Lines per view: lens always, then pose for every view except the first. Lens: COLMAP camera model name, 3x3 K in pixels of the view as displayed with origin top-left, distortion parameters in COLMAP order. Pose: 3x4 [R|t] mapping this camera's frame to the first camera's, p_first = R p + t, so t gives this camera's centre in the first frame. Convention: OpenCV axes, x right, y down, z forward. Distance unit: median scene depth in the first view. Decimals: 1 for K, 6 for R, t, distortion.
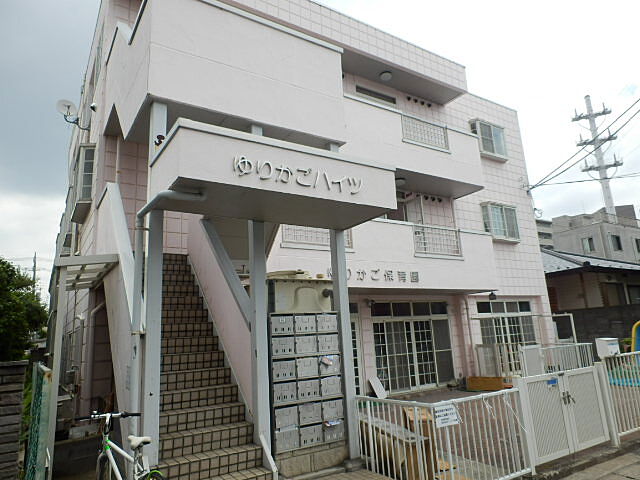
lens RADIAL K [[447.5, 0, 322.4], [0, 447.5, 238.4], [0, 0, 1]] dist [0.009325, -0.001865]
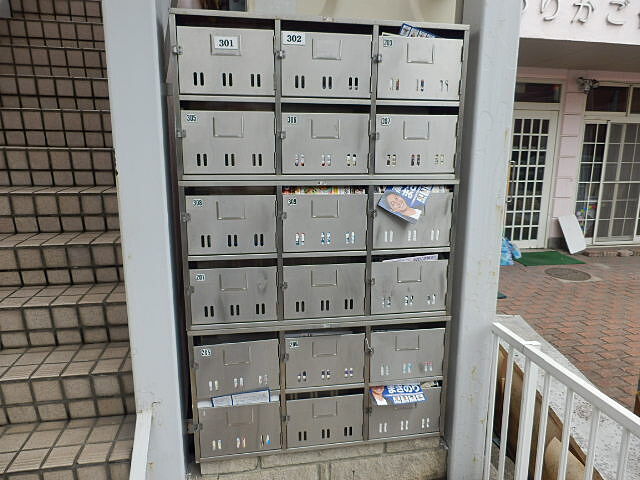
lens RADIAL K [[447.5, 0, 321.7], [0, 447.5, 237.0], [0, 0, 1]] dist [0.009325, -0.001865]
pose [[0.920867, 0.137726, -0.364740, 0.070231], [0.024445, 0.913290, 0.406576, 0.173950], [0.389109, -0.383318, 0.837652, 0.731694]]
